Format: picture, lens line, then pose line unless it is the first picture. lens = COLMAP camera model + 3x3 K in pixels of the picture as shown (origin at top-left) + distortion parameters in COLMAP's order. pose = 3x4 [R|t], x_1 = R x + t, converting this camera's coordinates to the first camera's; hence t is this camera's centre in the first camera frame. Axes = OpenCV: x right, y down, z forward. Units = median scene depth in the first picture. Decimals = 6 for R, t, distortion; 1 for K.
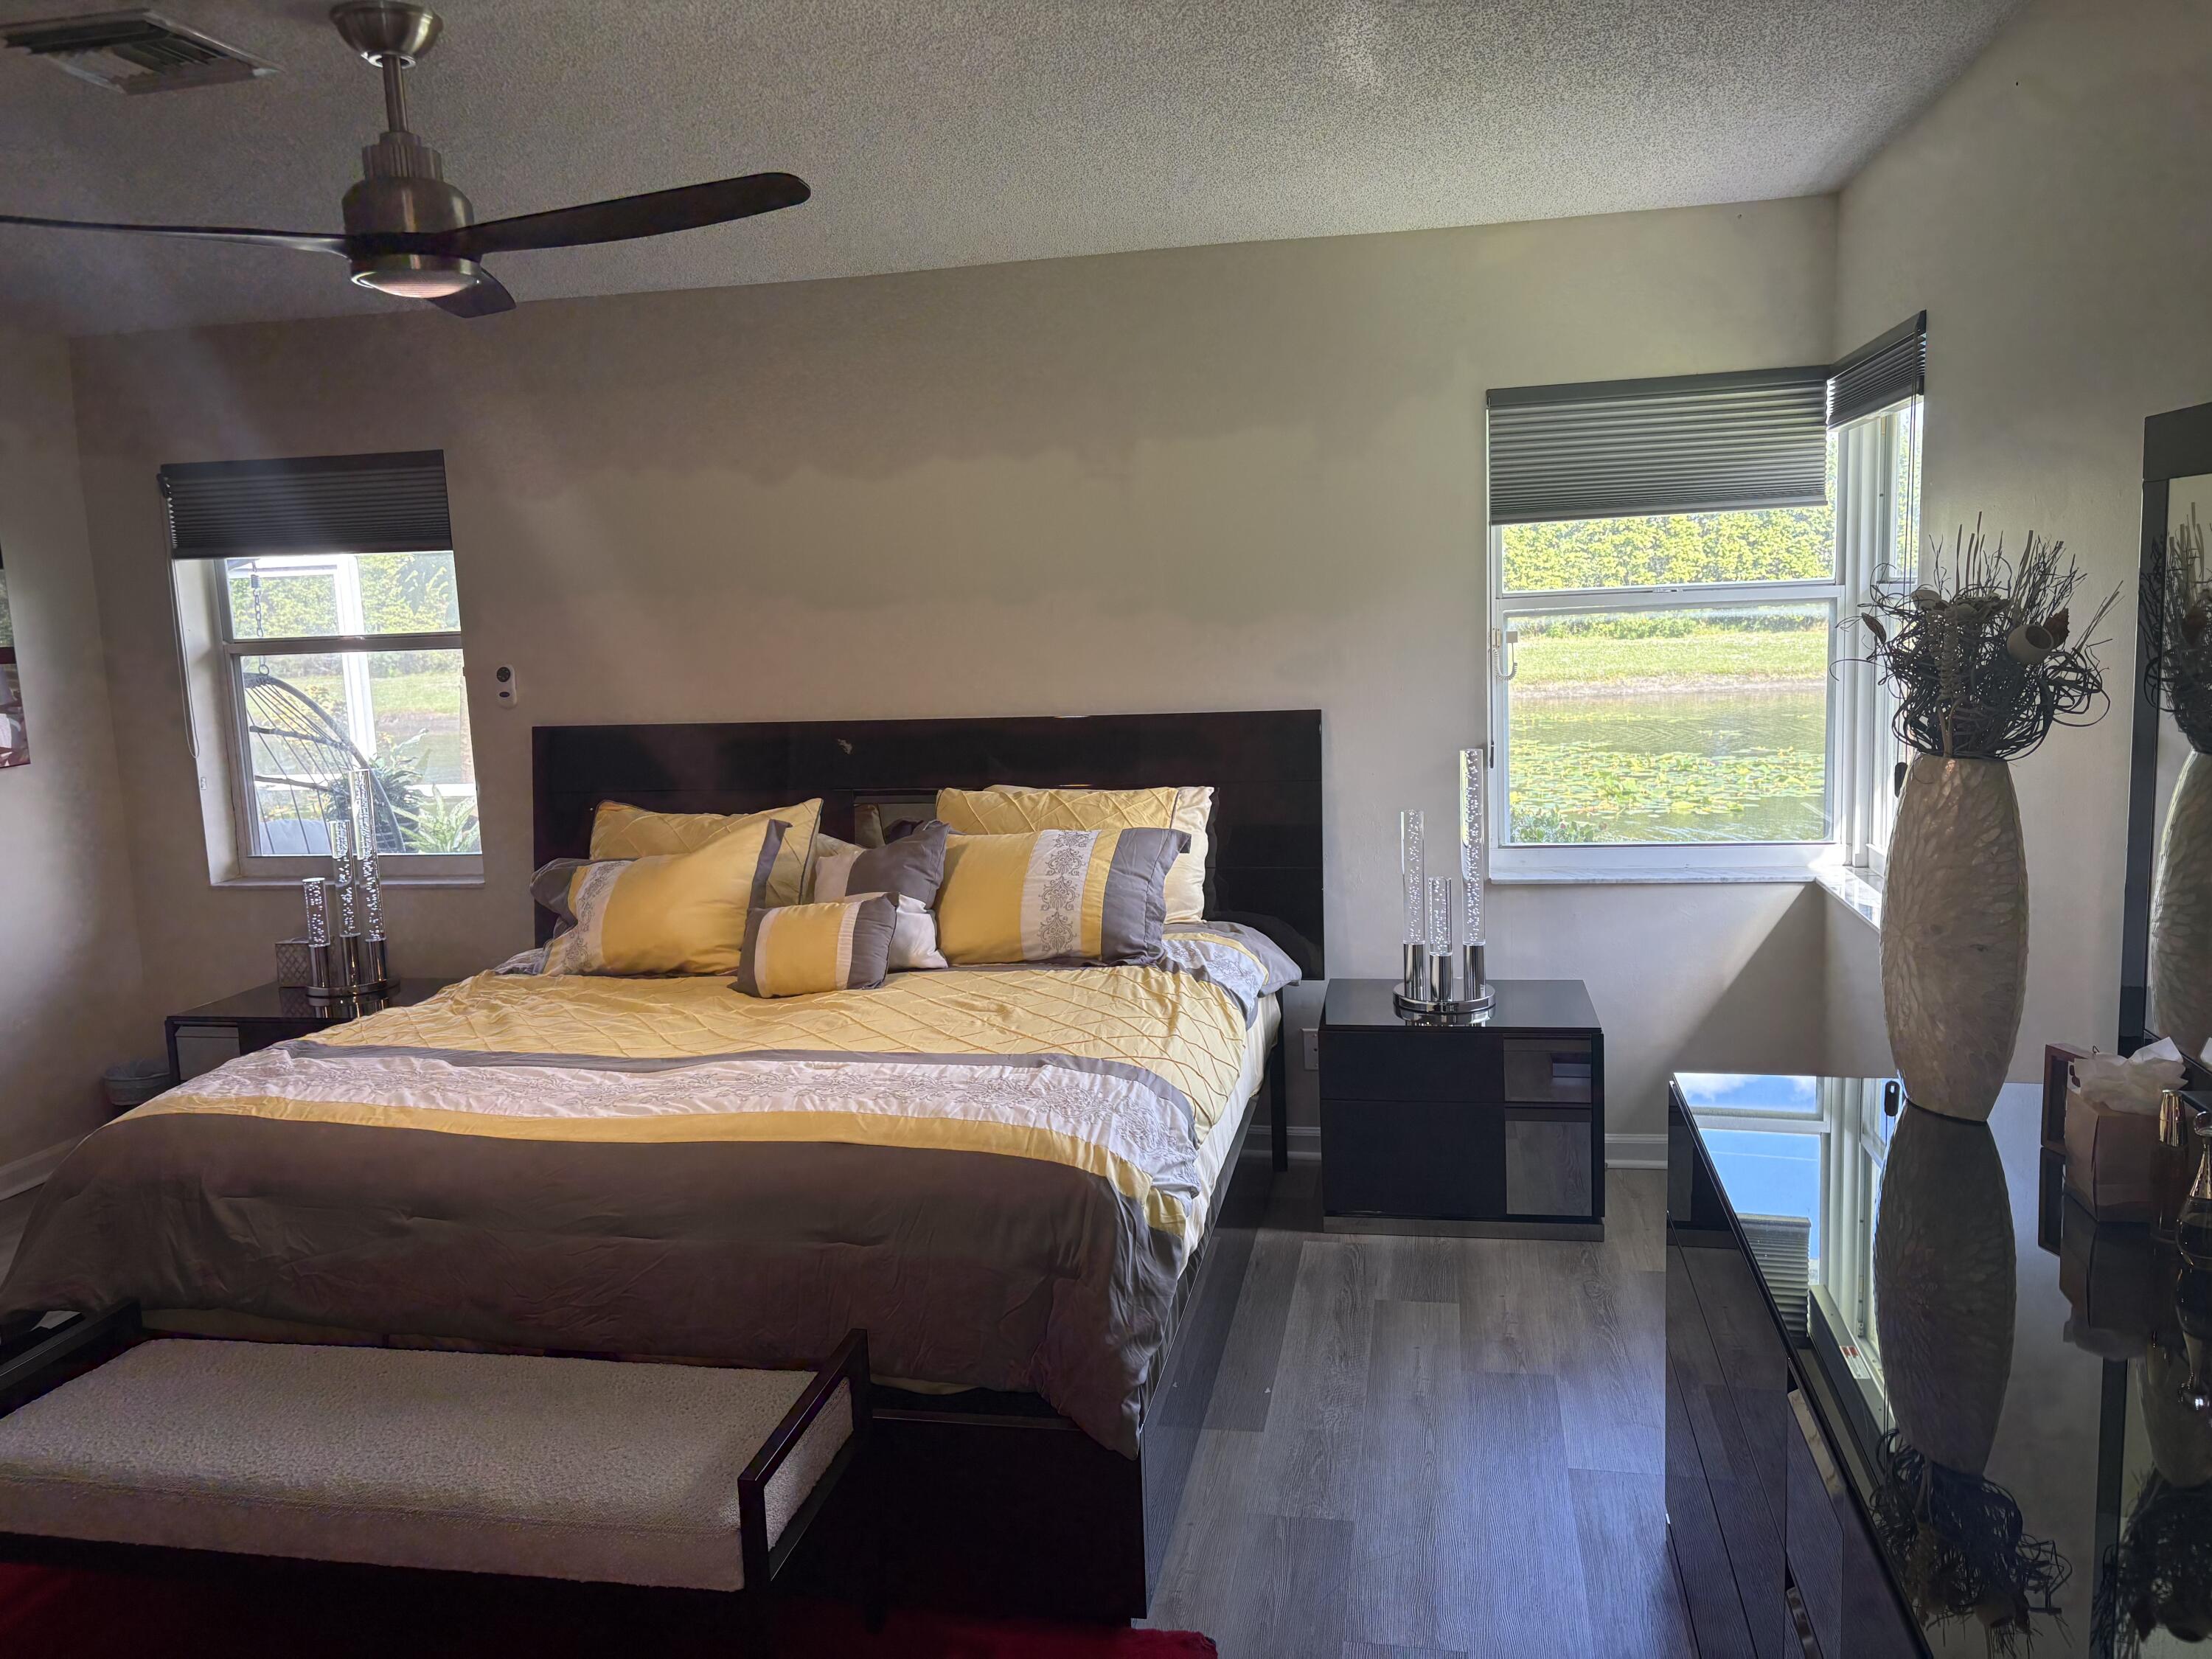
lens RADIAL K [[1672.1, 0, 1106.0], [0, 1672.1, 829.5], [0, 0, 1]] dist [0.024366, -0.001887]
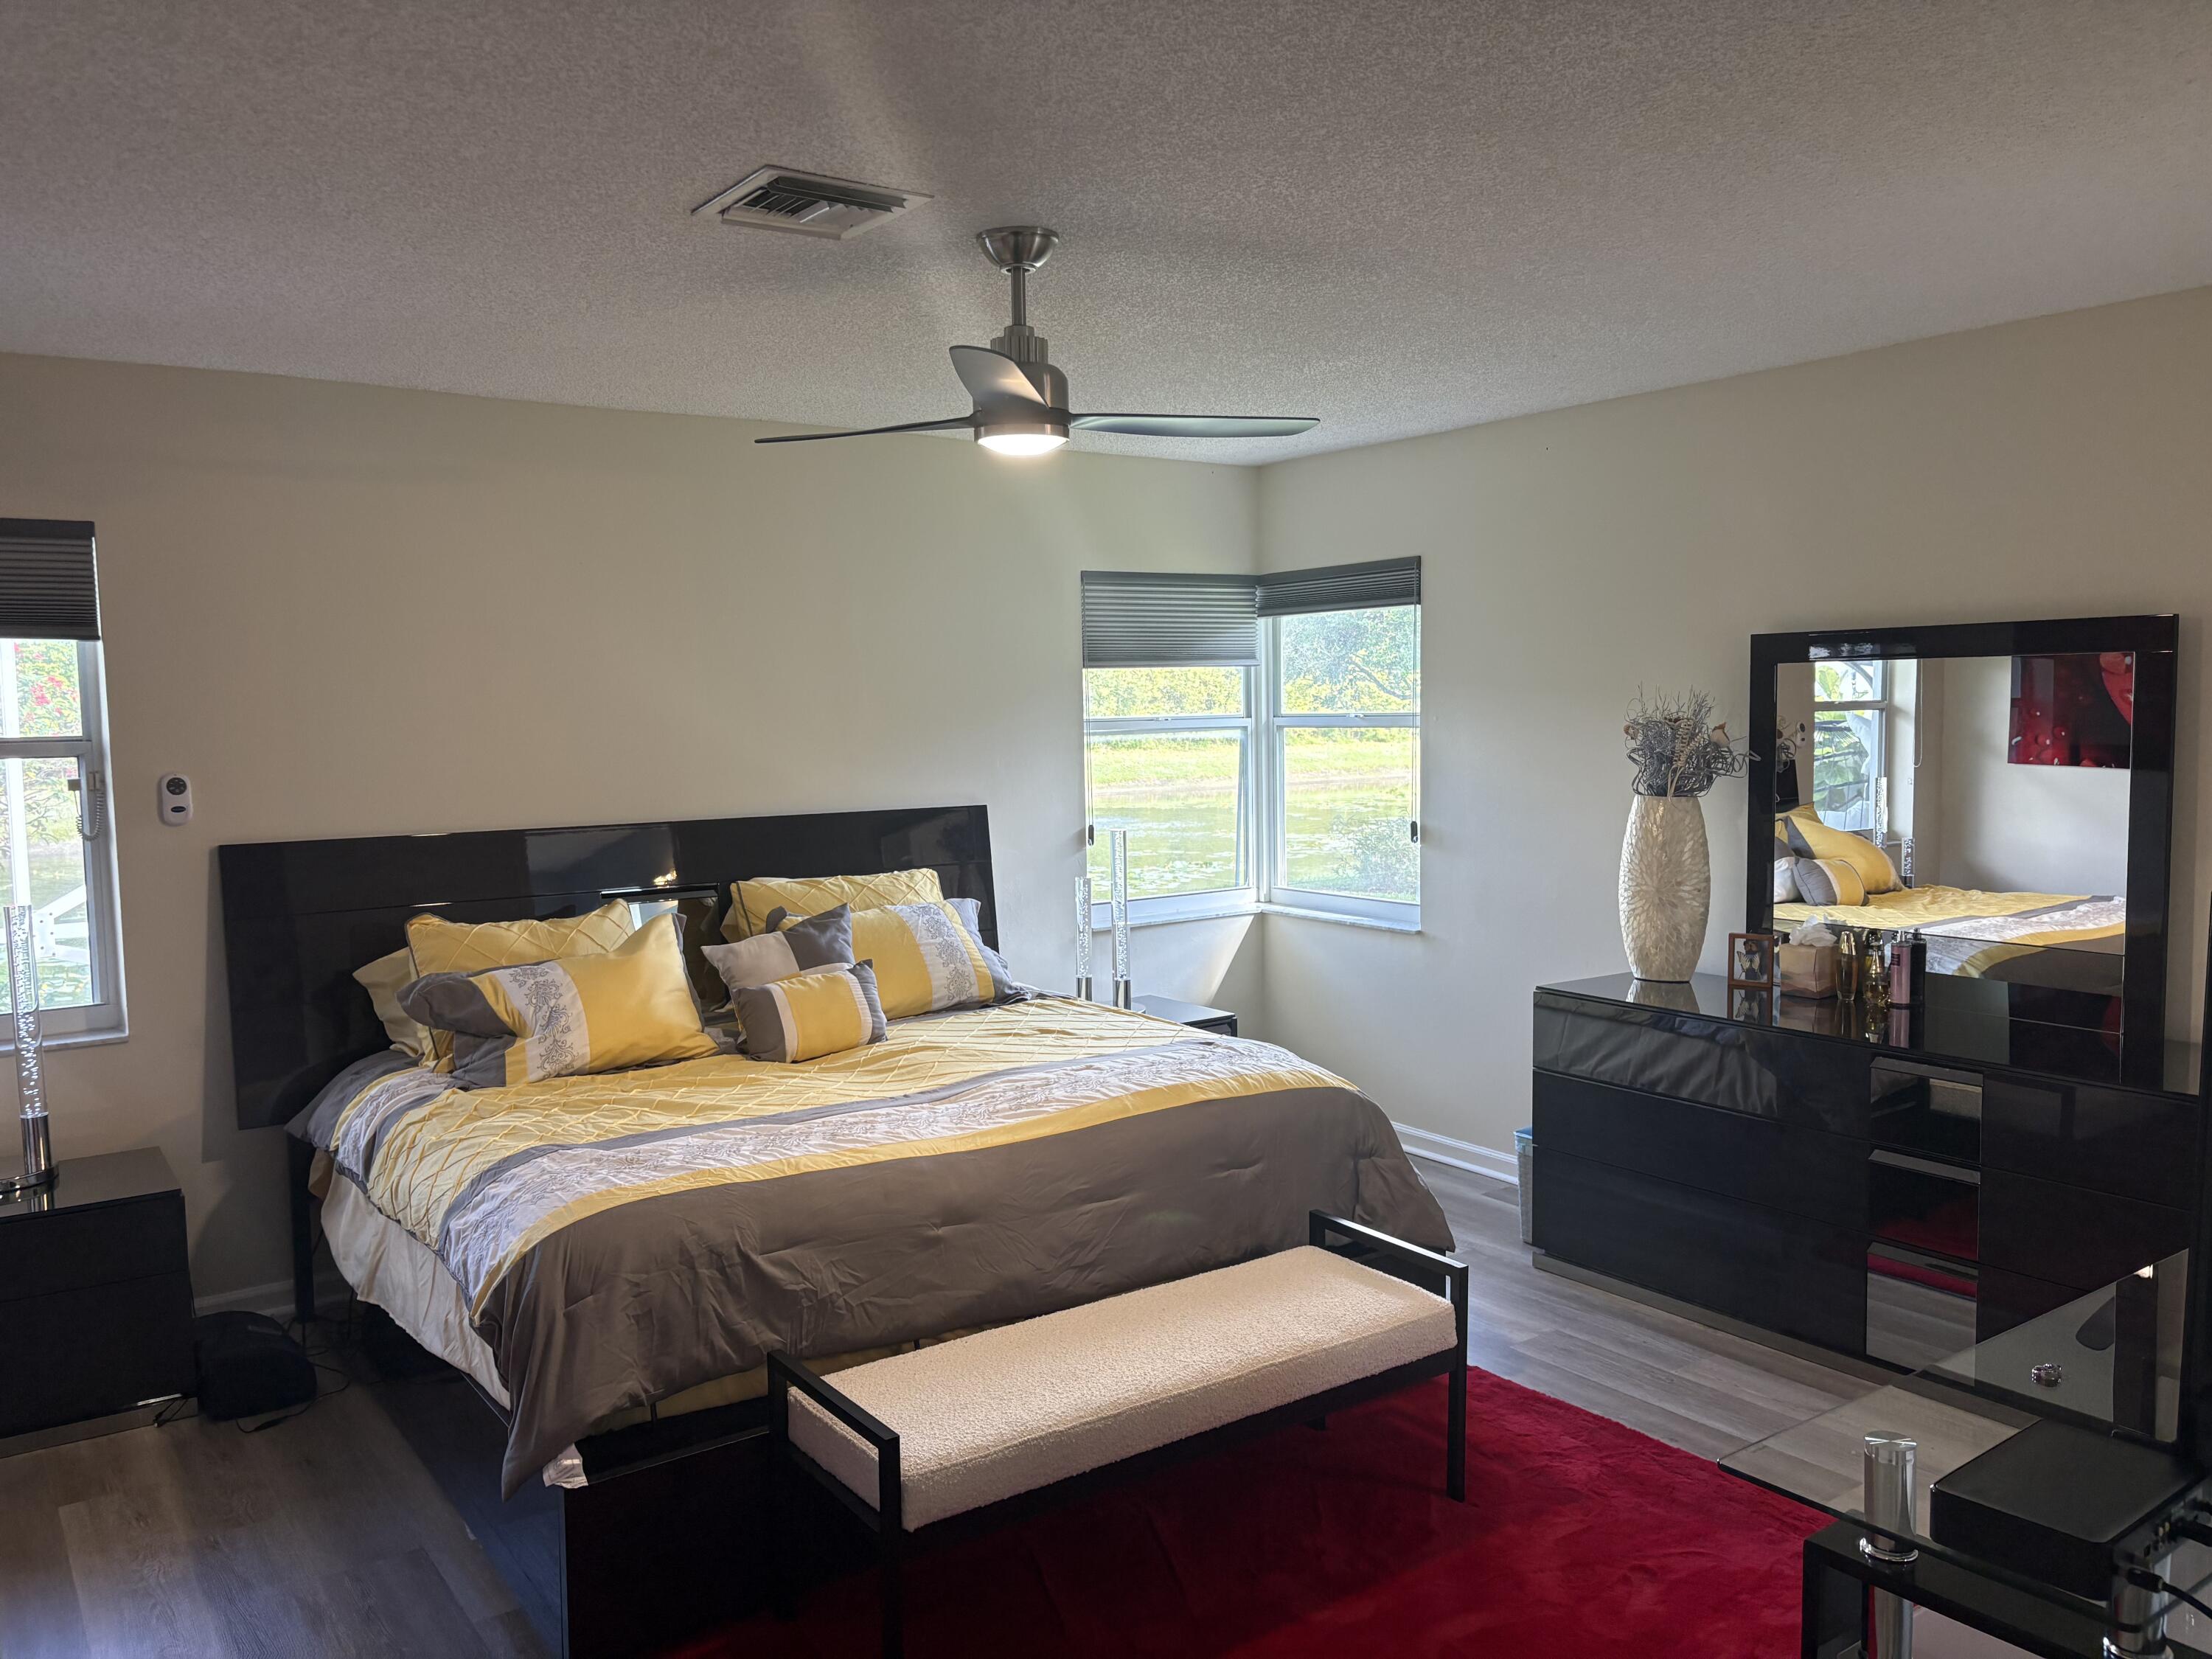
lens RADIAL K [[1672.1, 0, 1106.0], [0, 1672.1, 829.5], [0, 0, 1]] dist [0.024366, -0.001887]
pose [[0.676554, -0.025522, 0.735951, -0.800584], [0.091027, 0.994633, -0.049188, 0.018682], [-0.730745, 0.100270, 0.675246, 0.082406]]
